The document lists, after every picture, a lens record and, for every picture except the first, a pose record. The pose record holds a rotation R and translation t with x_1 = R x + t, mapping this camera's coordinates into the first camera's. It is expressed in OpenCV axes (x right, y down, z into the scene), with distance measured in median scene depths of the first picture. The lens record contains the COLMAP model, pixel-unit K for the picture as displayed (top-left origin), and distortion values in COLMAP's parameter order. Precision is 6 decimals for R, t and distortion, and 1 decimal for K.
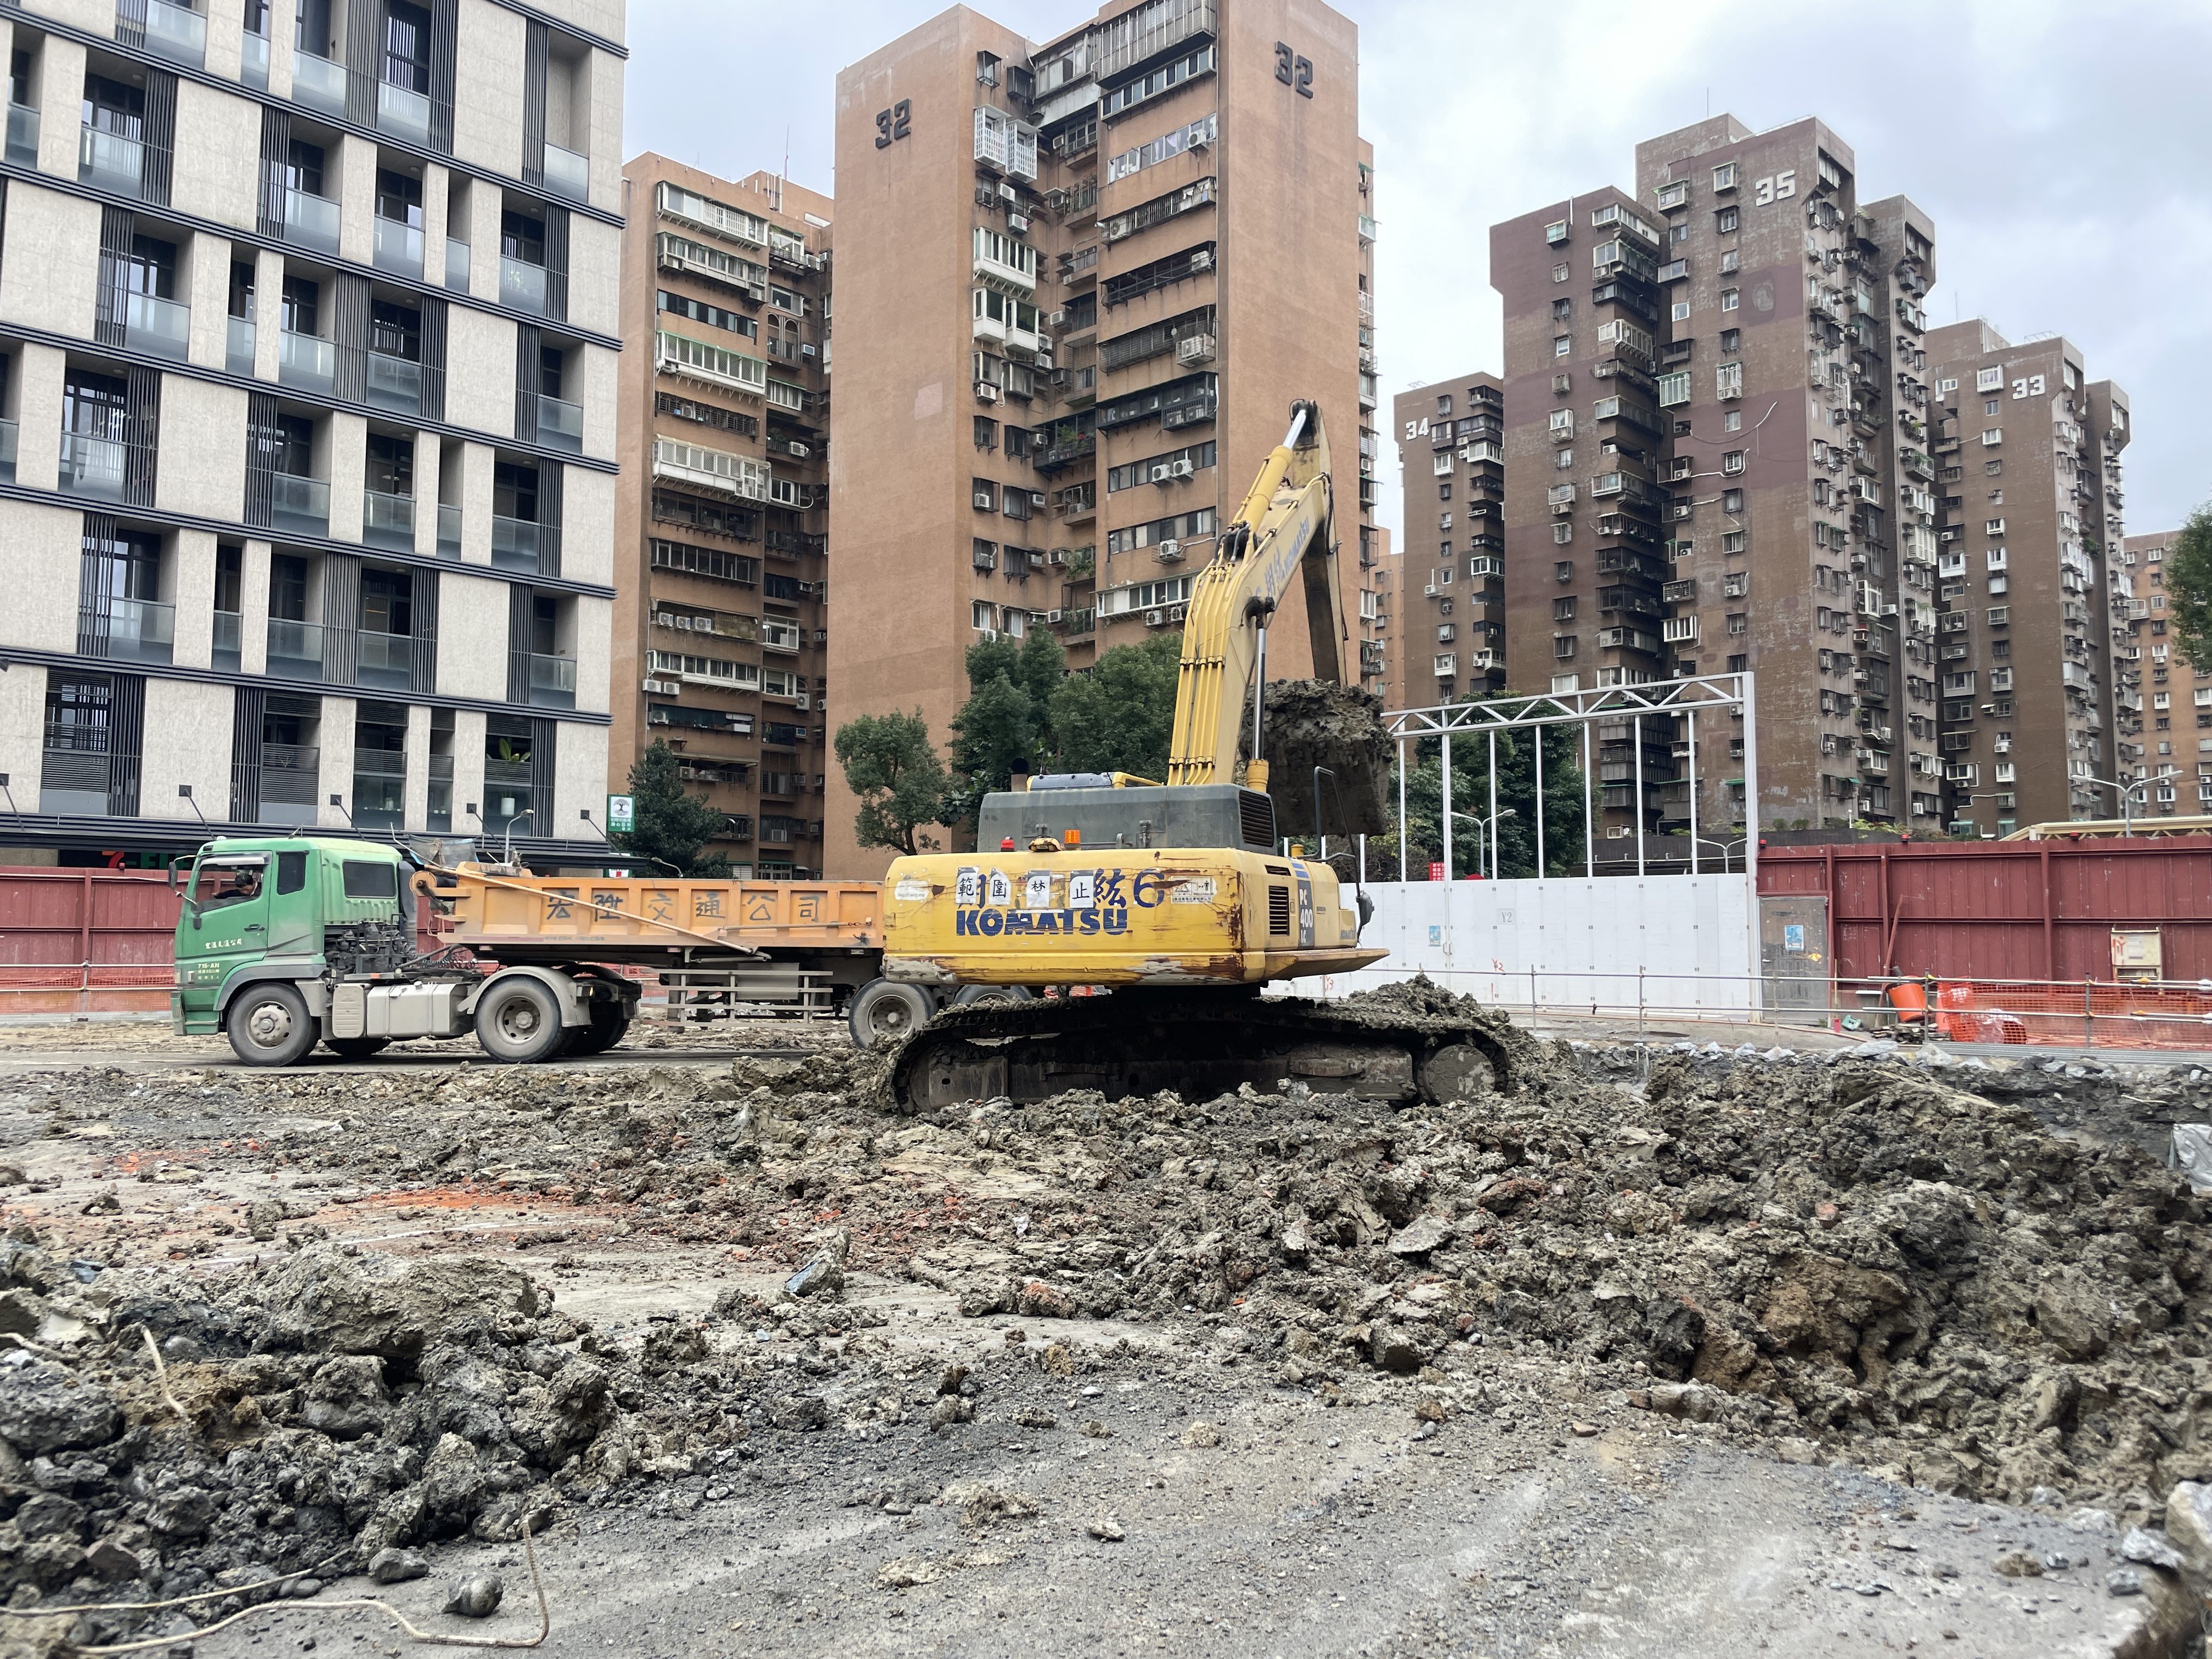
lens RADIAL K [[1665.3, 0, 1103.5], [0, 1665.3, 793.8], [0, 0, 1]] dist [0.111376, -0.156908]
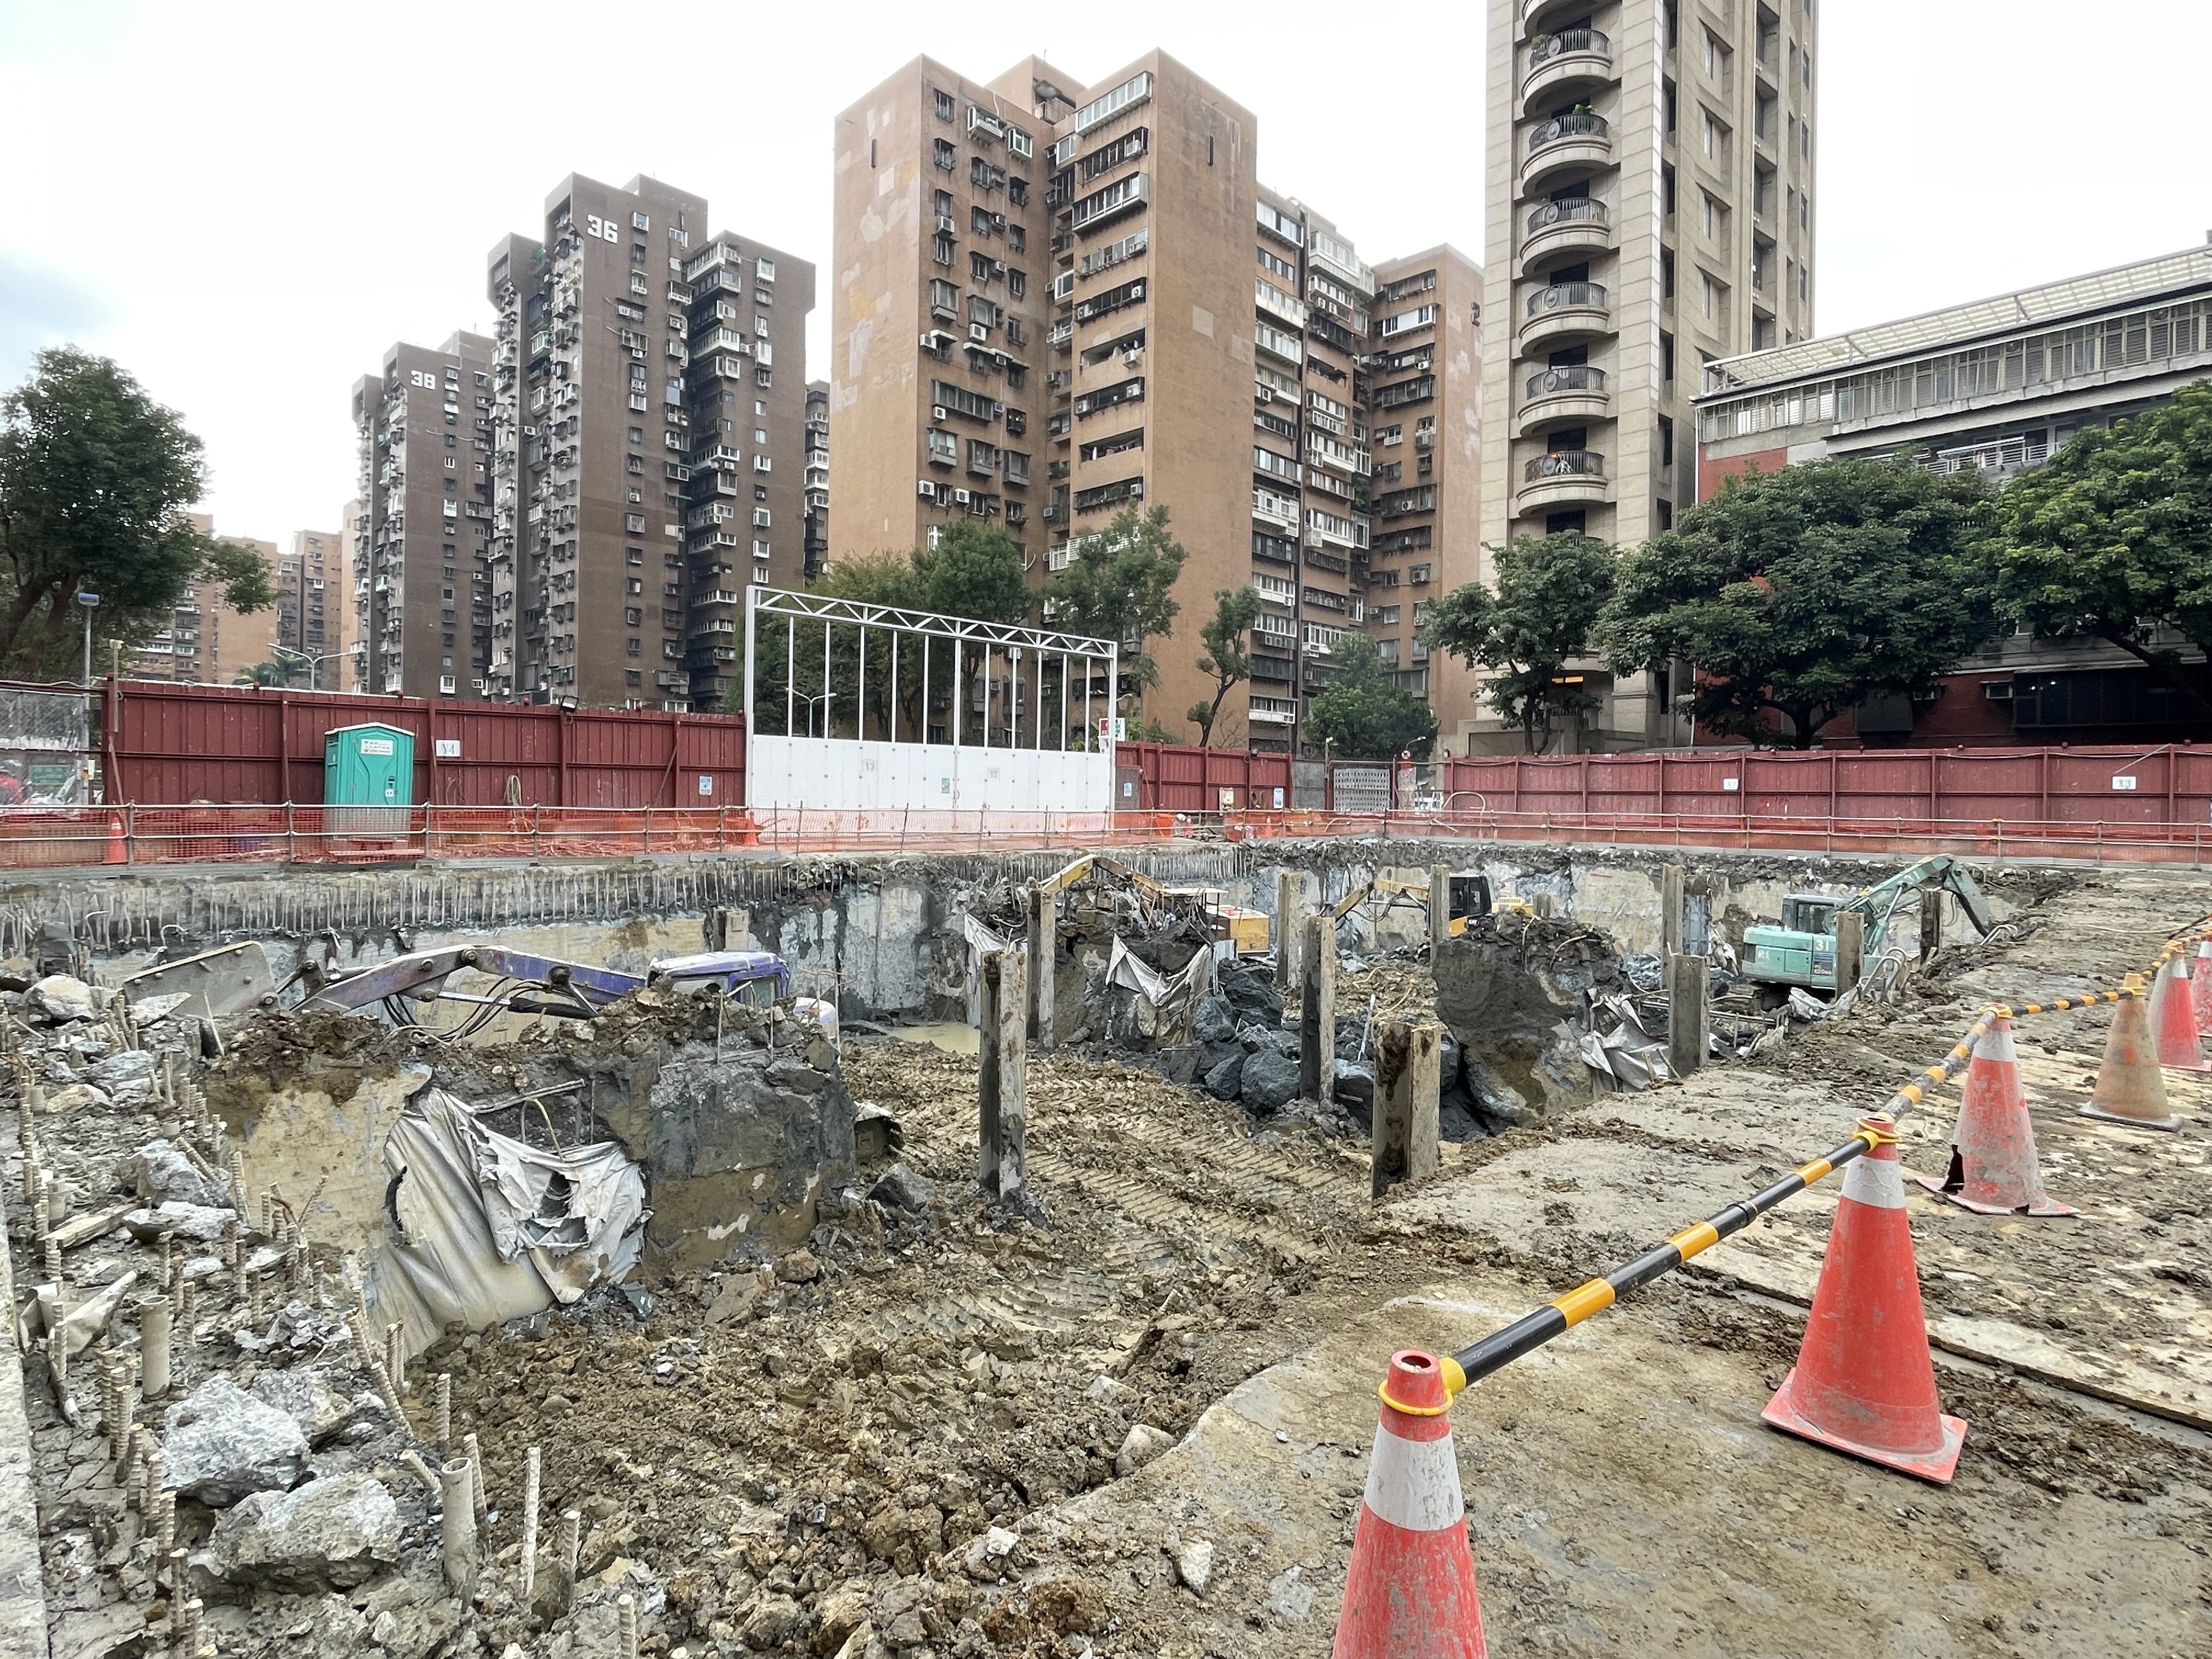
lens RADIAL K [[1185.2, 0, 1107.9], [0, 1185.2, 793.2], [0, 0, 1]] dist [-0.001055, -0.000168]
pose [[0.019370, -0.000603, 0.999812, -0.214365], [-0.102157, 0.994765, 0.002580, 0.021452], [-0.994580, -0.102188, 0.019207, 0.243360]]
